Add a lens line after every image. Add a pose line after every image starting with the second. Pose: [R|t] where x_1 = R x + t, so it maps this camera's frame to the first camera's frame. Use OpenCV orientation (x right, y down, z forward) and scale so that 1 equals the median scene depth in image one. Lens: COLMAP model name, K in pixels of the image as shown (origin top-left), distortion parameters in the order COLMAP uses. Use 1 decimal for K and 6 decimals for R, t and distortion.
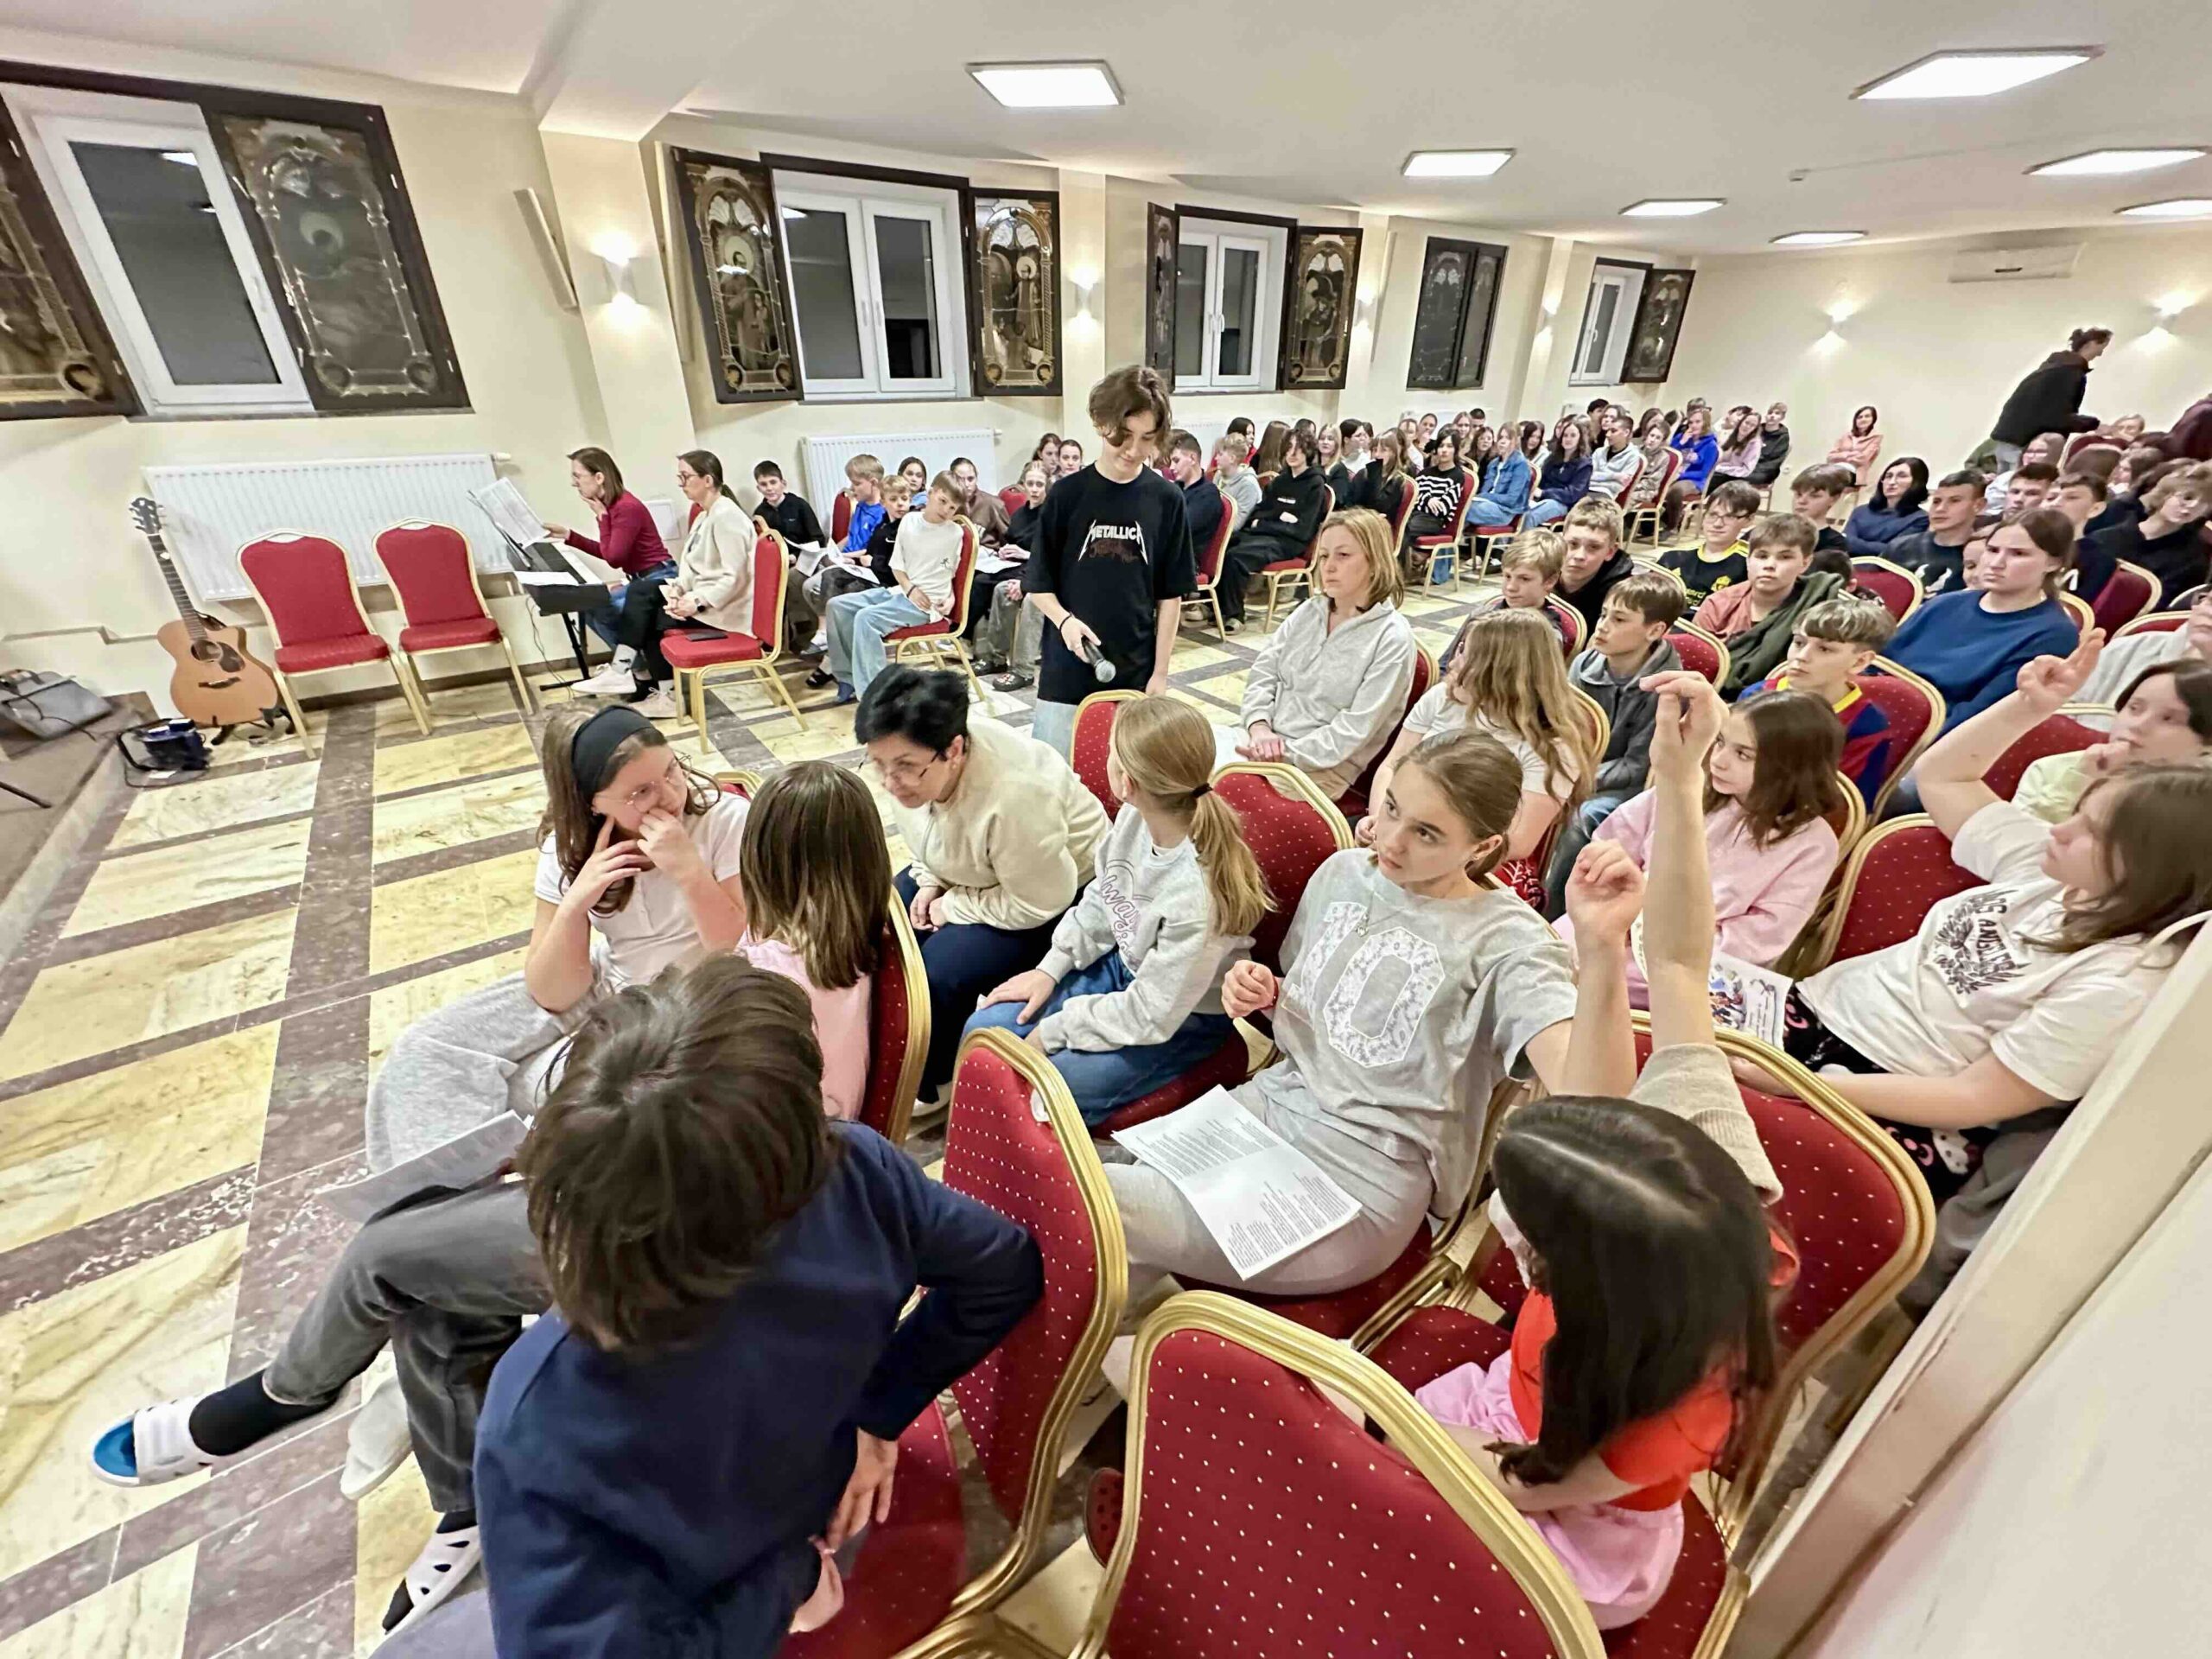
lens RADIAL K [[880.6, 0, 1106.0], [0, 880.6, 829.5], [0, 0, 1]] dist [-0.007721, -0.000160]
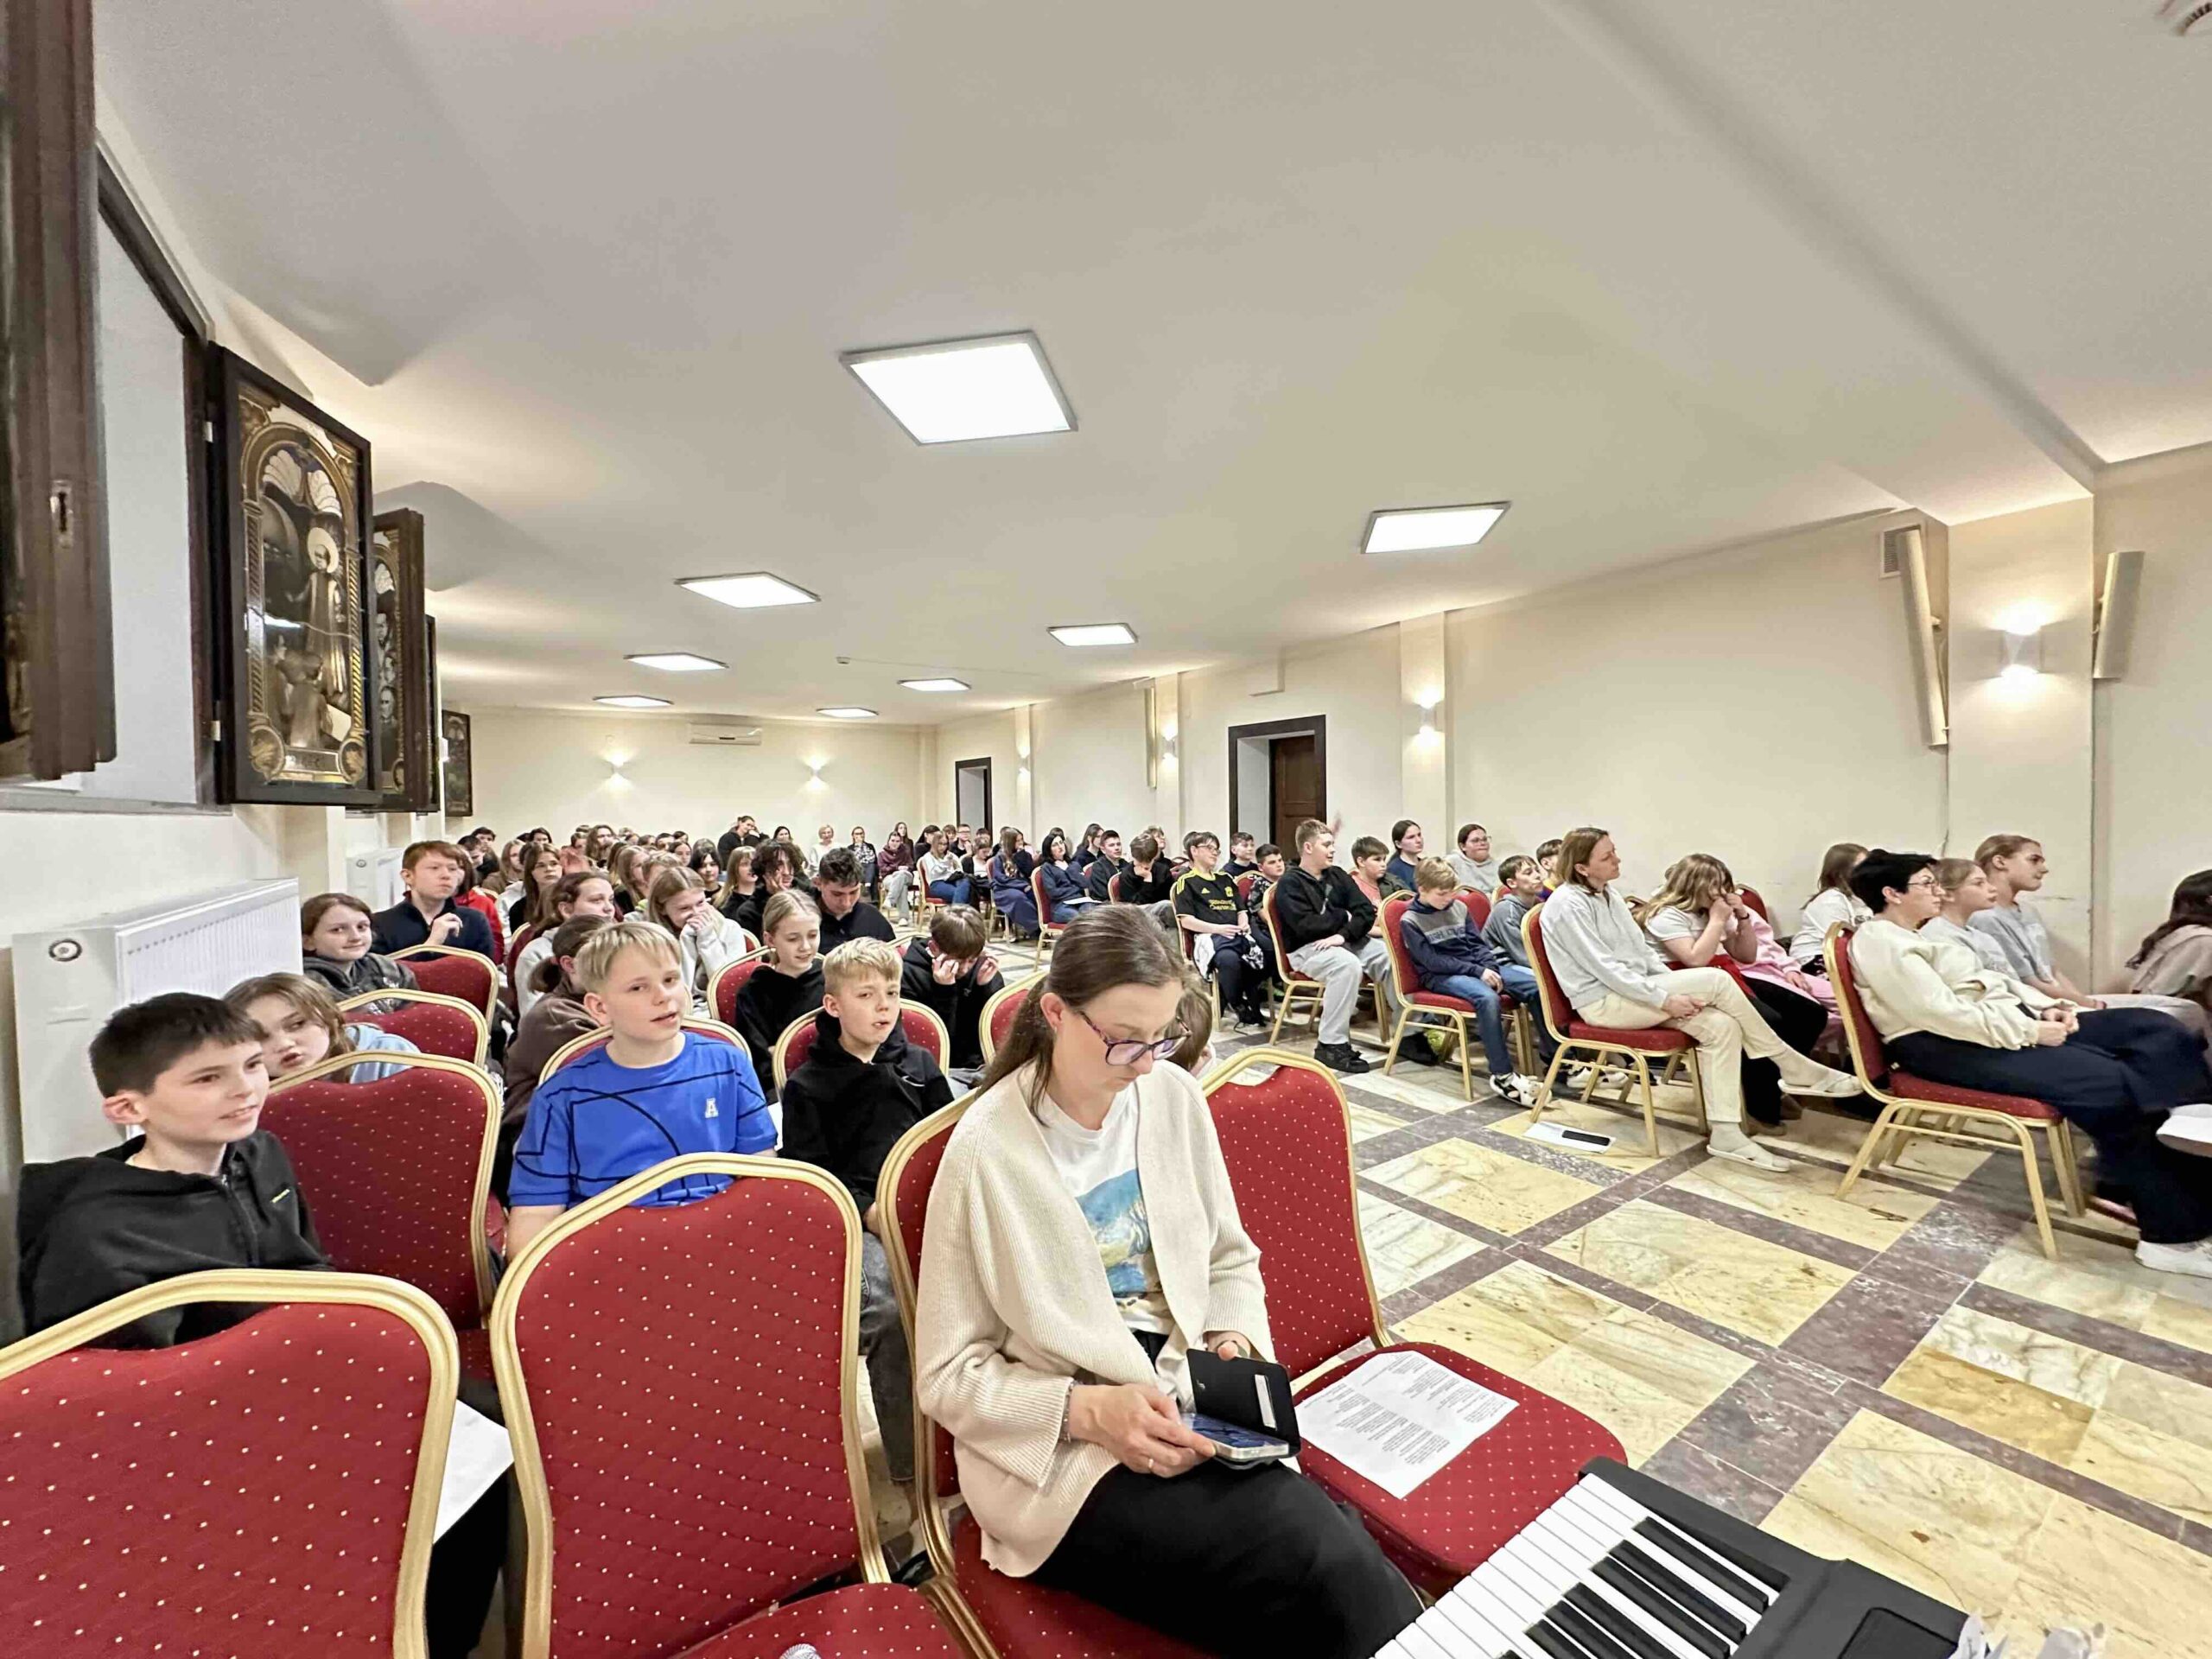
lens RADIAL K [[871.8, 0, 1102.6], [0, 871.8, 830.9], [0, 0, 1]] dist [0.000310, 0.000188]
pose [[0.043704, -0.020257, 0.998839, -0.518640], [0.477466, 0.878645, -0.003072, -0.313755], [-0.877563, 0.477046, 0.048073, 0.682962]]
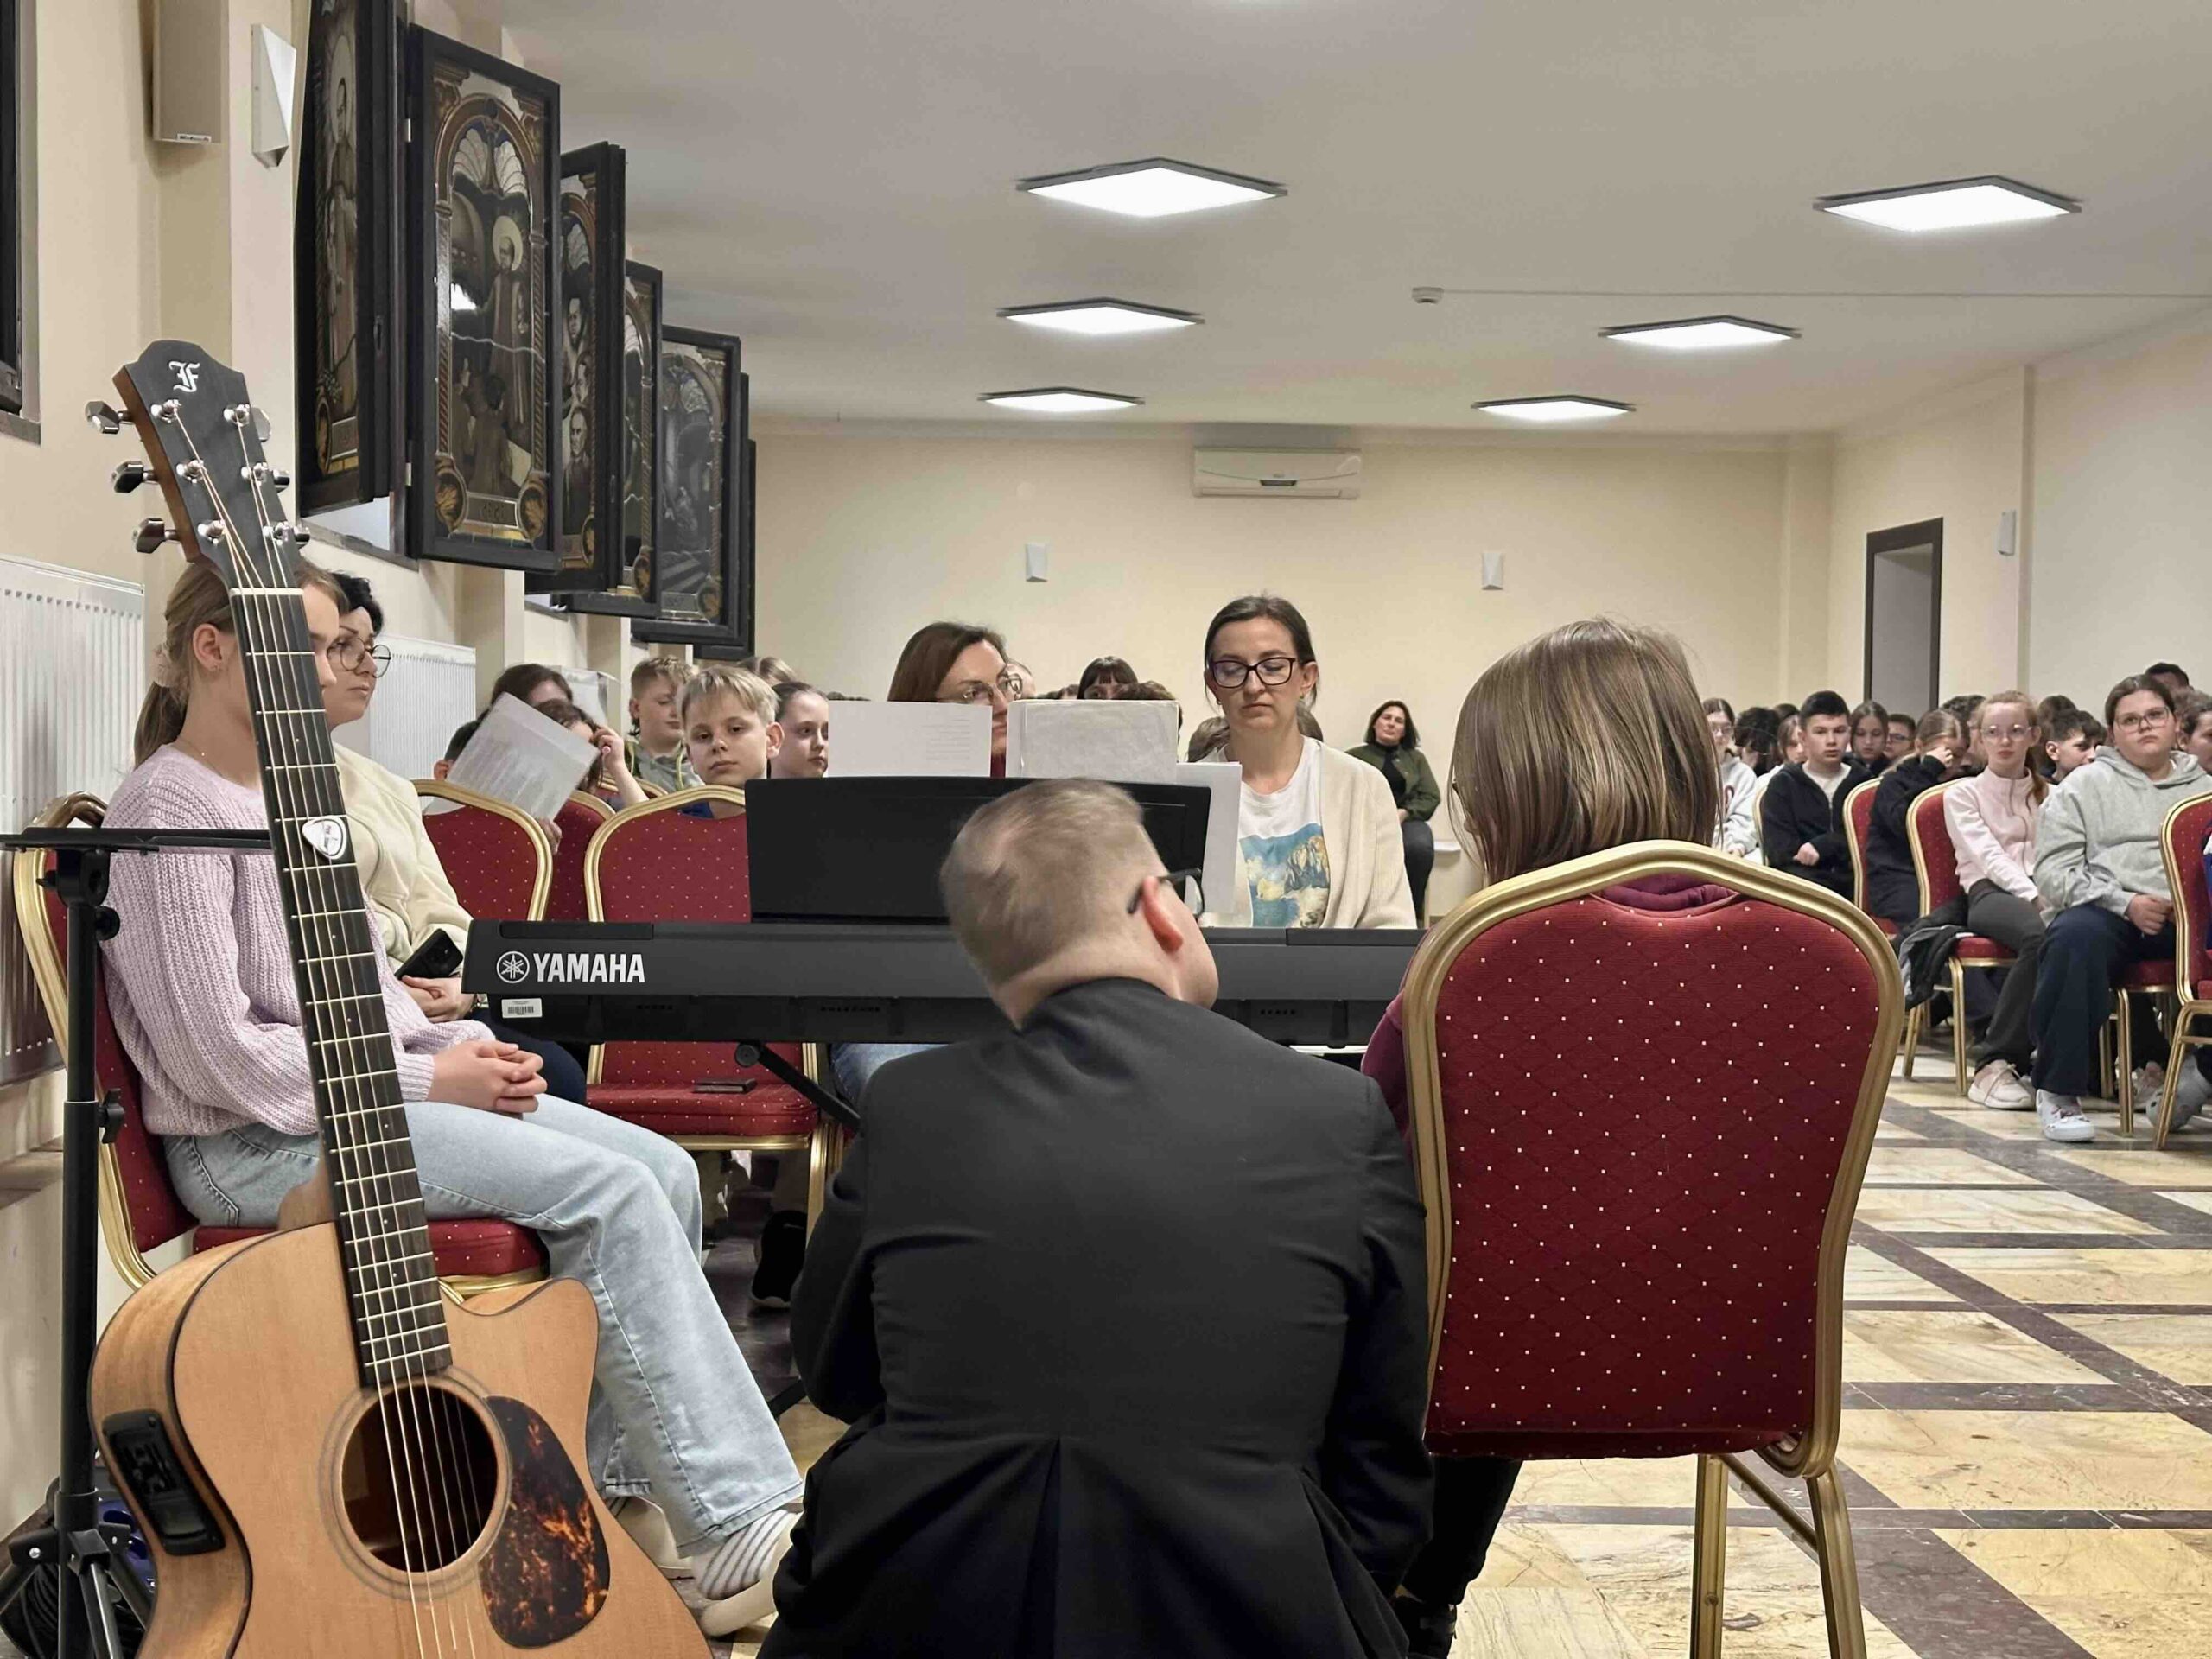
lens RADIAL K [[3031.8, 0, 1106.0], [0, 3031.8, 829.5], [0, 0, 1]] dist [0.194251, 0.013762]
pose [[0.548084, -0.016105, 0.836268, -0.998427], [0.377414, 0.897007, -0.230080, -0.041846], [-0.746433, 0.441723, 0.497714, 0.291246]]
